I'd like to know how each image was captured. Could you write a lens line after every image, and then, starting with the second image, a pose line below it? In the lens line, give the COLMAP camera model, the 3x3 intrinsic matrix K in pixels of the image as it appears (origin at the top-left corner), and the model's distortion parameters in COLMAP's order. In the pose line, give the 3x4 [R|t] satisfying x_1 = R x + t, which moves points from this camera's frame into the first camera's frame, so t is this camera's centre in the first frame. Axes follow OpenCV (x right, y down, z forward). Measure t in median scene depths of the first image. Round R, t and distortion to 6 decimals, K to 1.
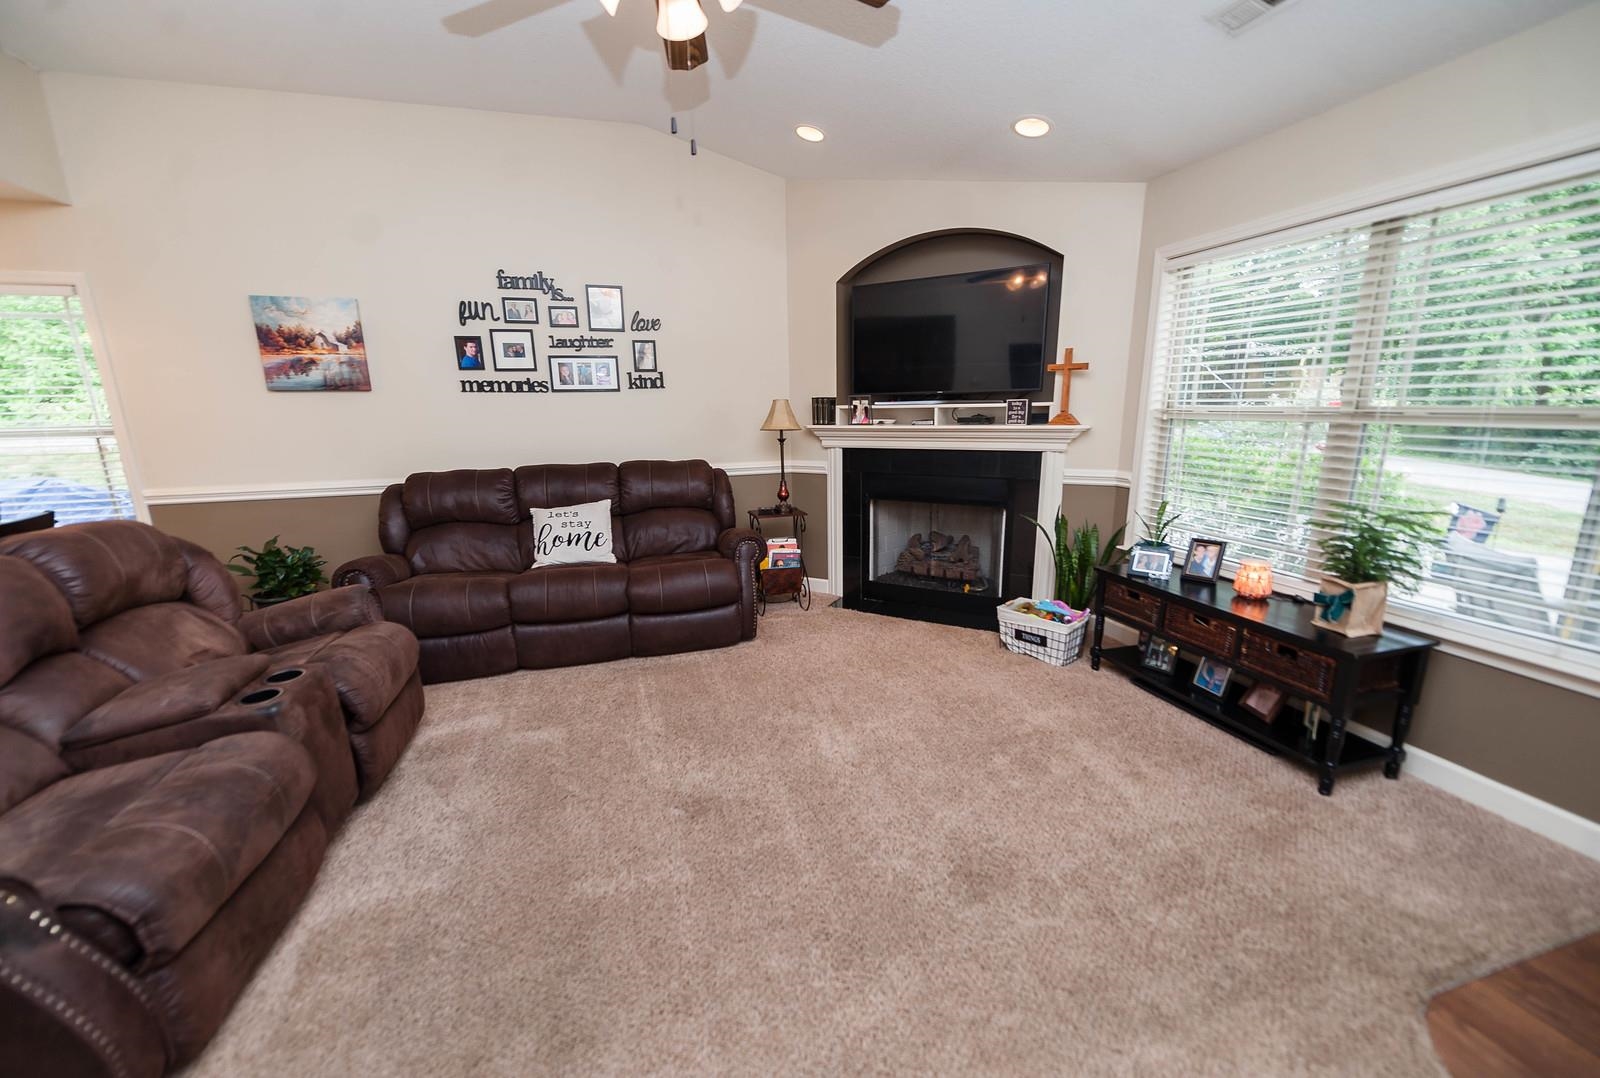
lens RADIAL K [[633.6, 0, 790.7], [0, 633.6, 548.6], [0, 0, 1]] dist [0.015828, -0.006140]
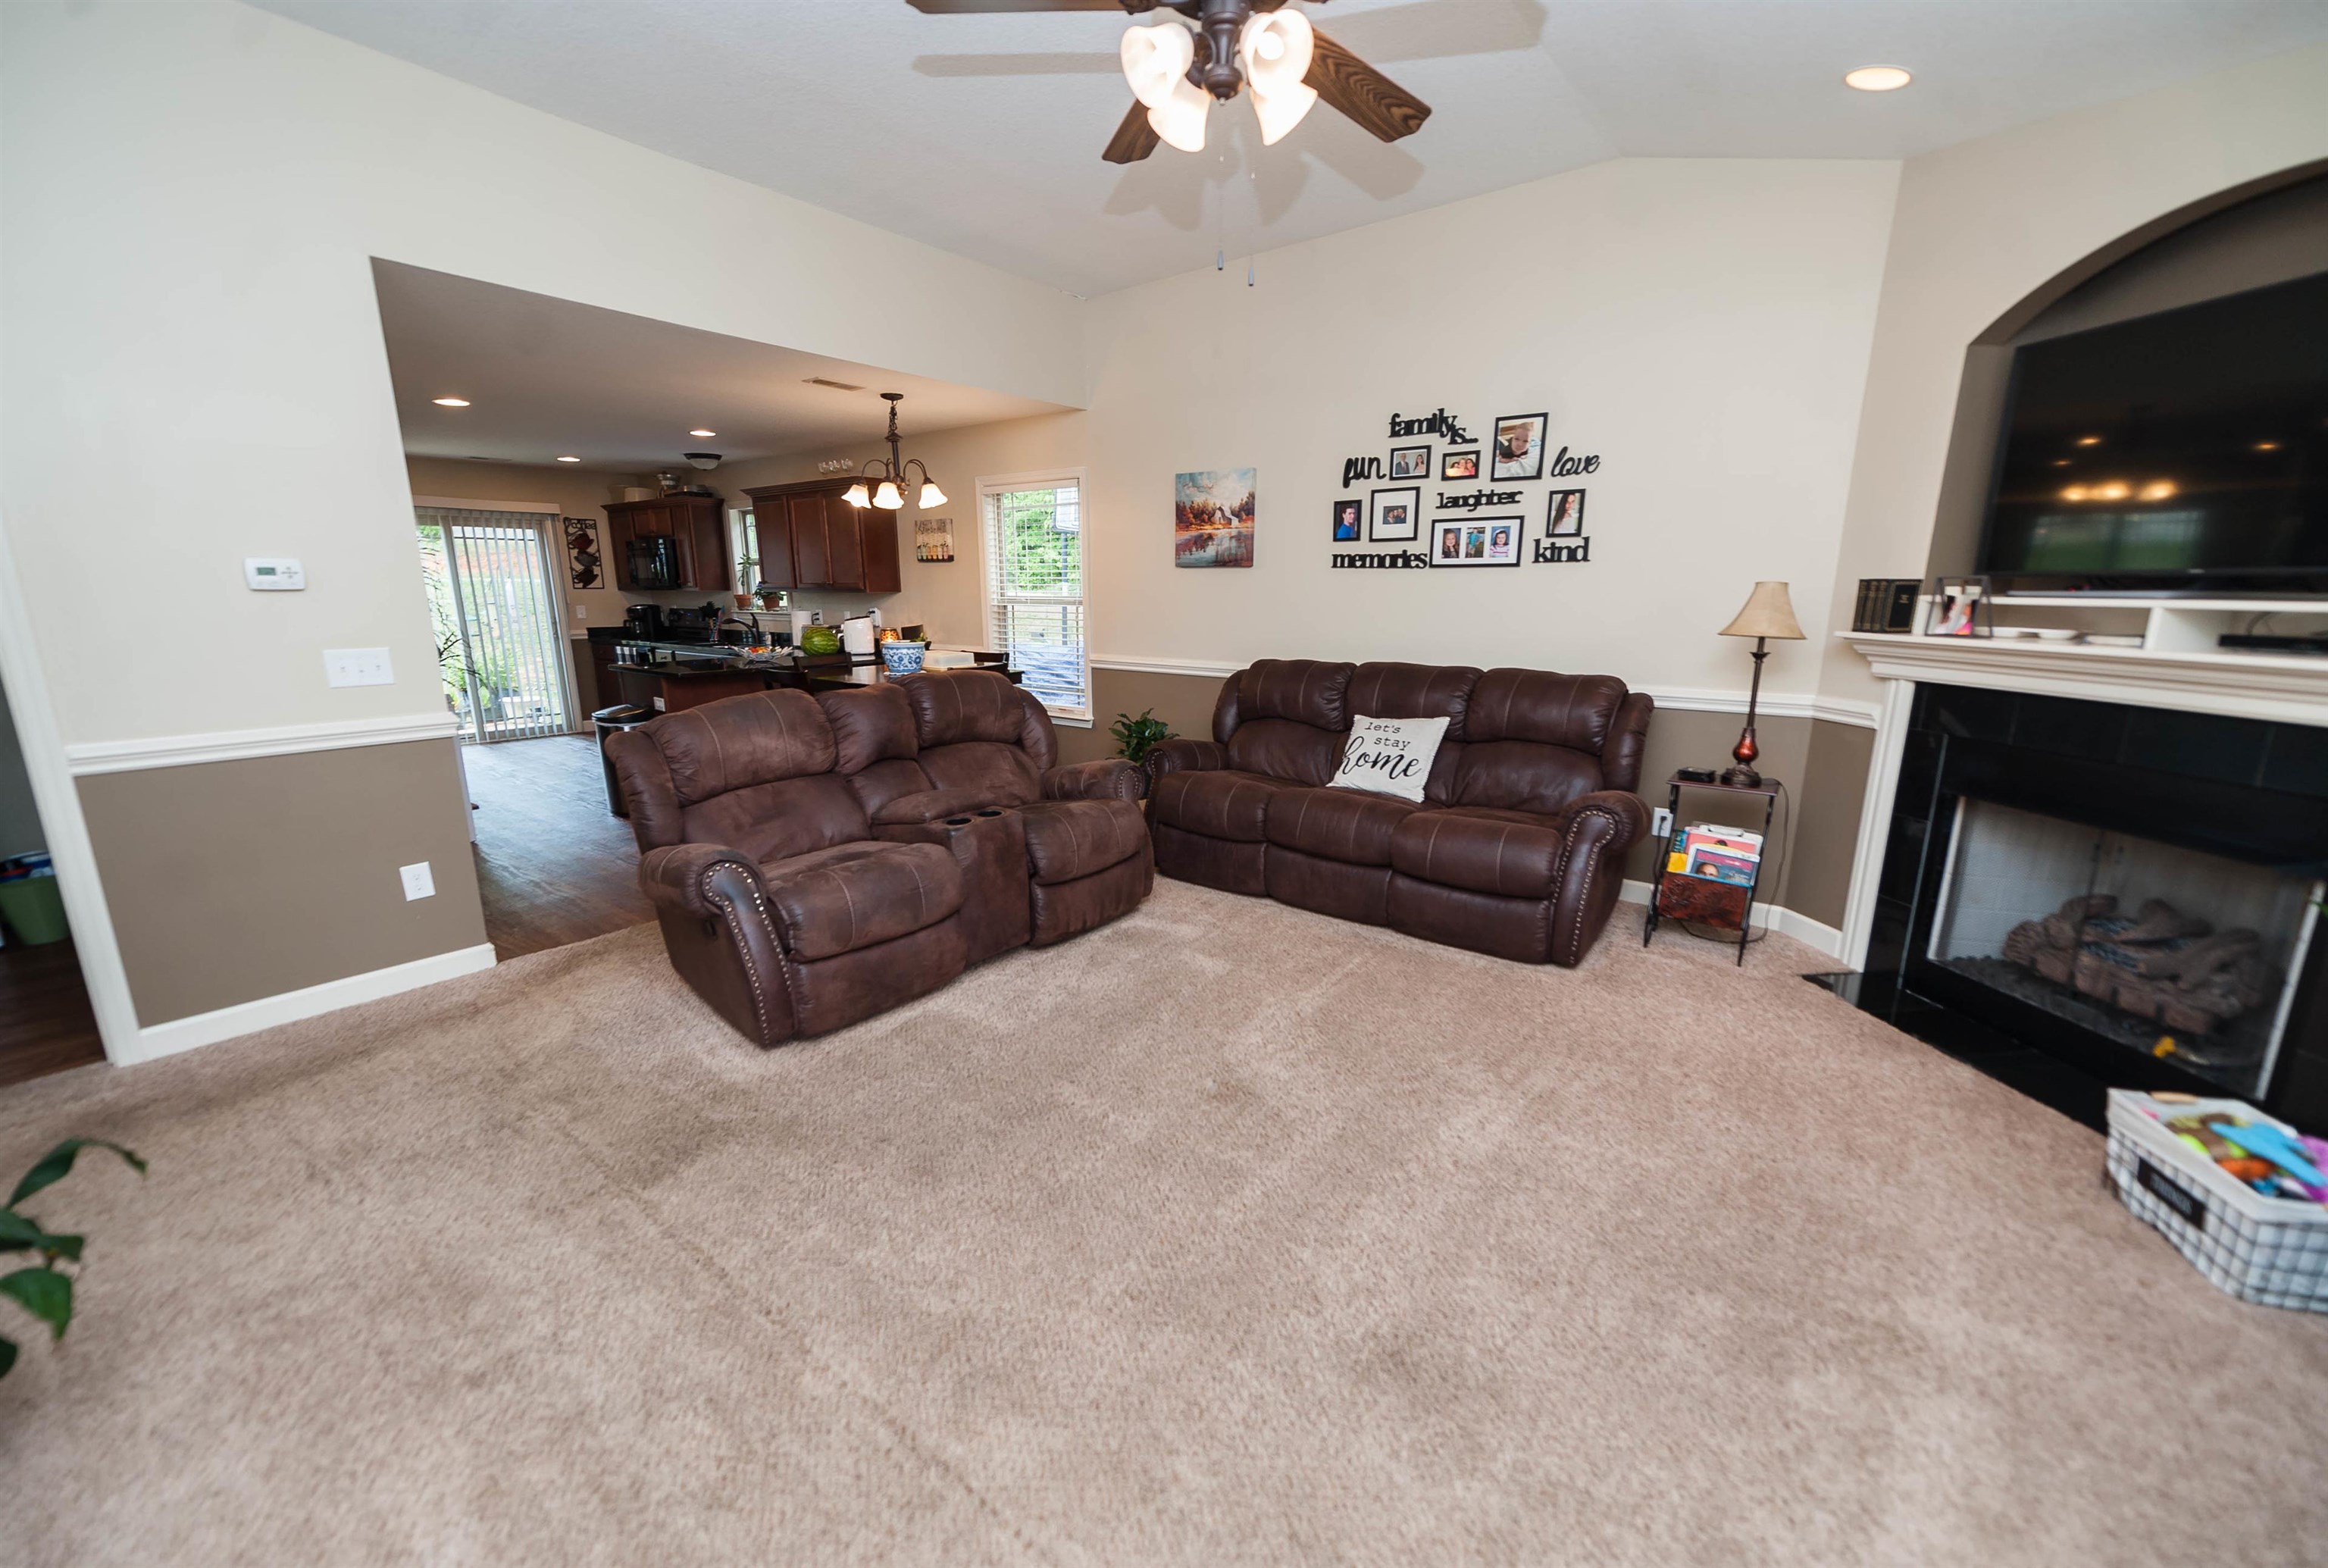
lens RADIAL K [[921.8, 0, 1150.4], [0, 921.8, 798.0], [0, 0, 1]] dist [0.015828, -0.006140]
pose [[0.579942, 0.202032, -0.789208, 0.376025], [-0.192860, 0.975271, 0.107942, -0.036860], [0.791500, 0.089606, 0.604565, 0.105931]]
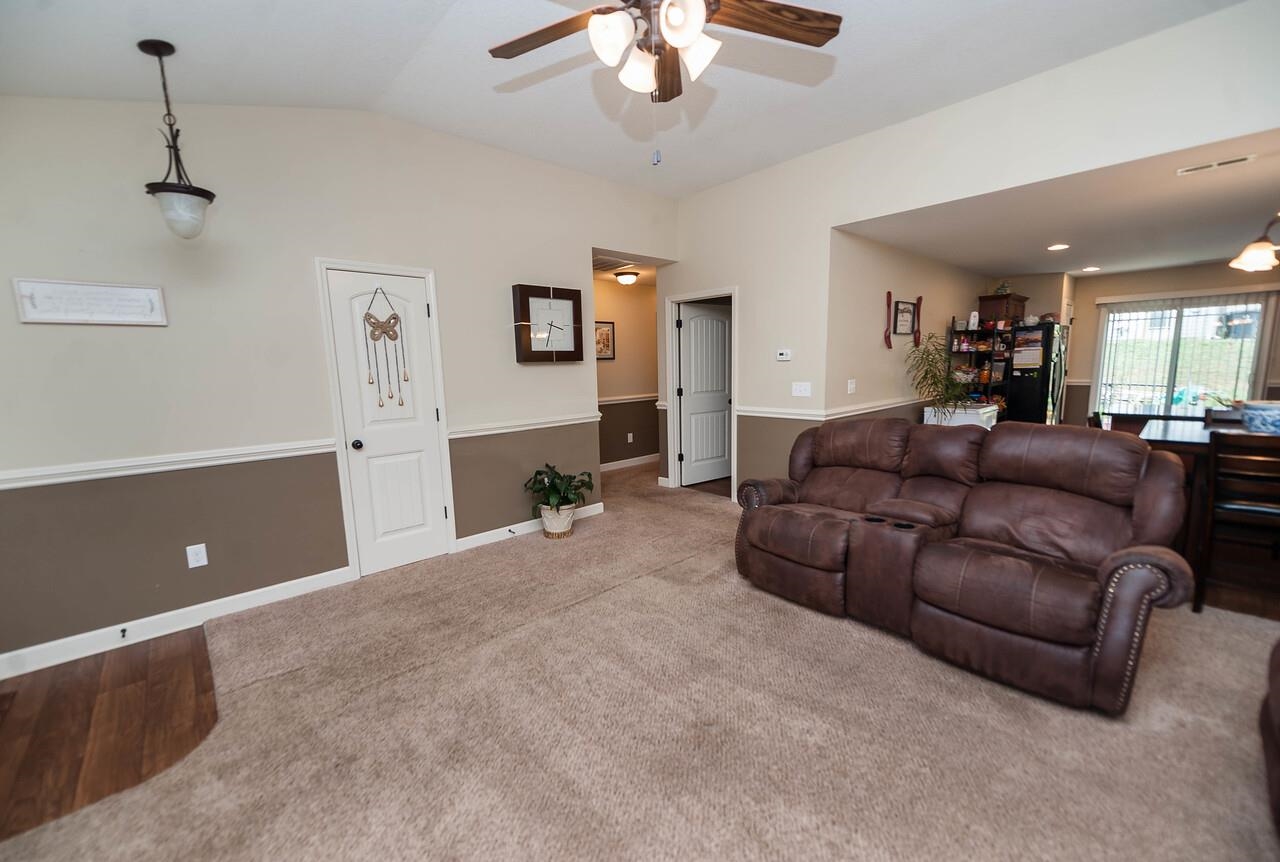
lens RADIAL K [[506.8, 0, 632.5], [0, 506.8, 438.7], [0, 0, 1]] dist [0.015828, -0.006140]
pose [[-0.899256, 0.108107, -0.423854, 0.160248], [-0.053864, 0.934237, 0.352562, -0.210400], [0.434094, 0.339874, -0.834295, 0.878156]]
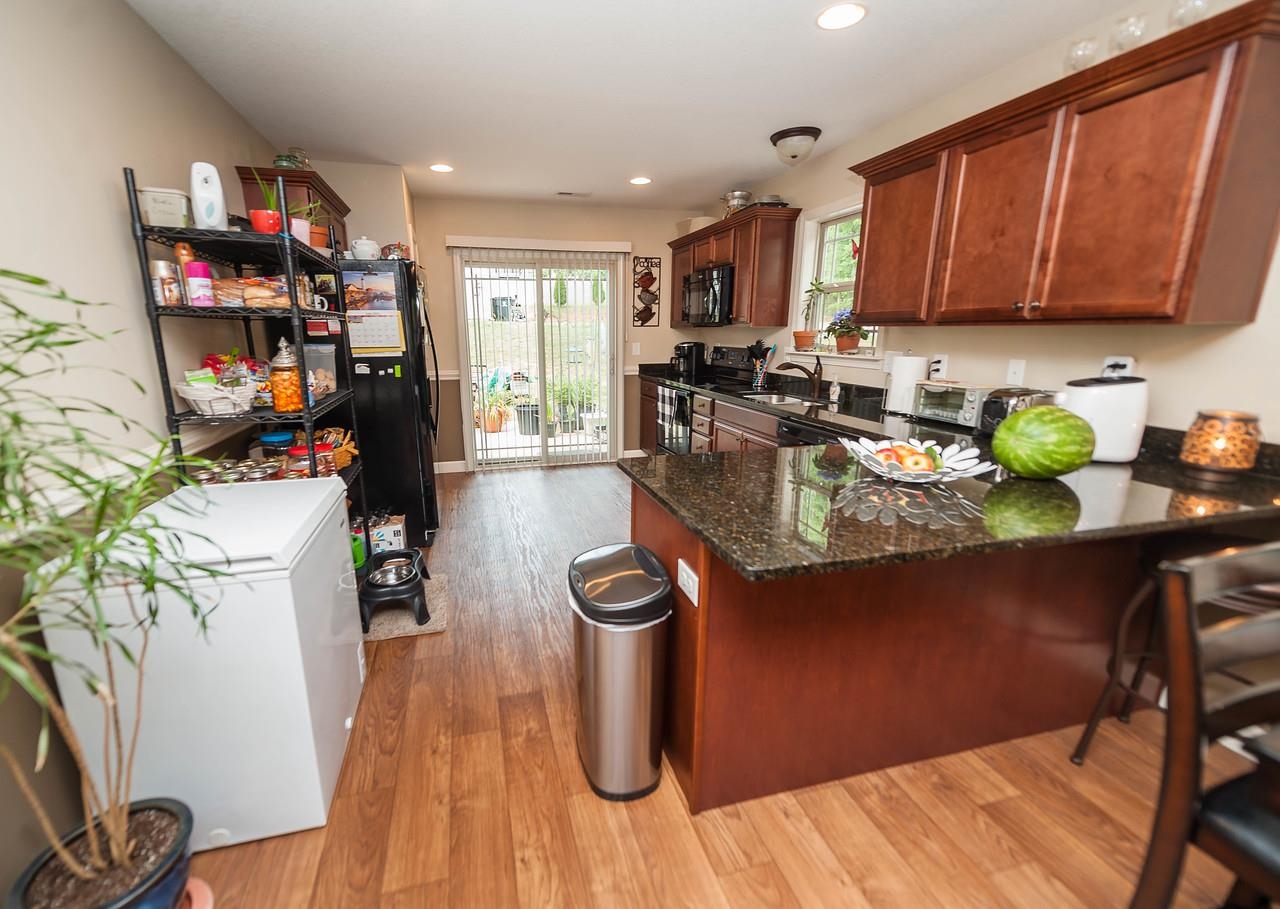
lens RADIAL K [[534.9, 0, 597.8], [0, 534.9, 464.9], [0, 0, 1]] dist [0.002230, 0.000181]
pose [[-0.041050, 0.266534, -0.962951, -0.973837], [-0.217871, 0.938184, 0.268967, -0.034948], [0.975114, 0.220840, 0.019558, 0.284458]]
